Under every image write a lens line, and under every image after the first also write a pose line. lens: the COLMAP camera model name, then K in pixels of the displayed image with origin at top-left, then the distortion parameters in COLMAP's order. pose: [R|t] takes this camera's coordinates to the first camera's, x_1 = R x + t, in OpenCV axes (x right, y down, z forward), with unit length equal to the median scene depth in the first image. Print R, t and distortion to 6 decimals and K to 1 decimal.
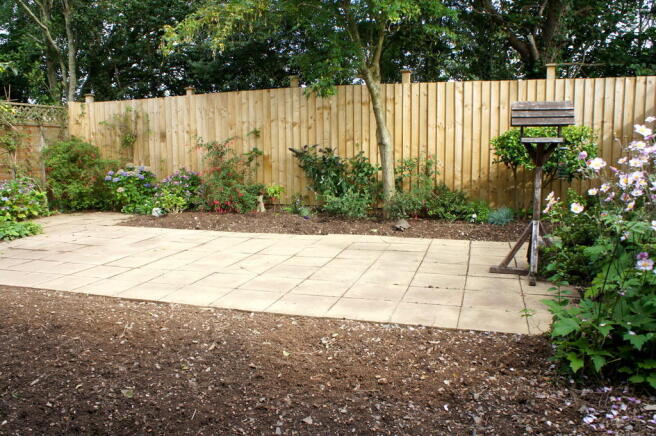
lens RADIAL K [[505.5, 0, 331.7], [0, 505.5, 218.4], [0, 0, 1]] dist [-0.082130, 0.002521]
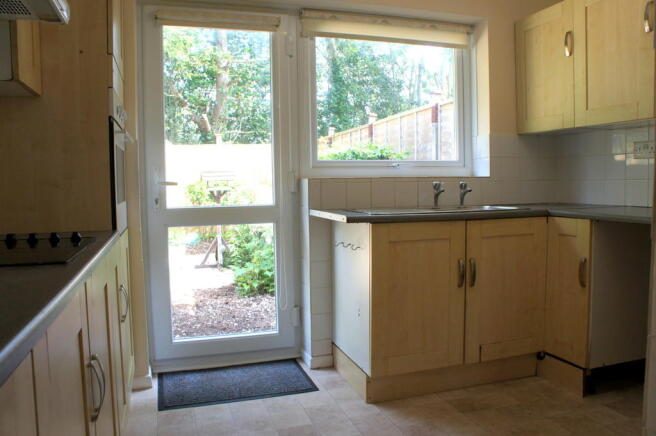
lens RADIAL K [[536.6, 0, 328.3], [0, 536.6, 217.4], [0, 0, 1]] dist [-0.087472, 0.020840]
pose [[0.810723, -0.033641, 0.584462, -0.344622], [0.081054, 0.995183, -0.055152, 0.070390], [-0.579791, 0.092086, 0.809545, -0.683168]]
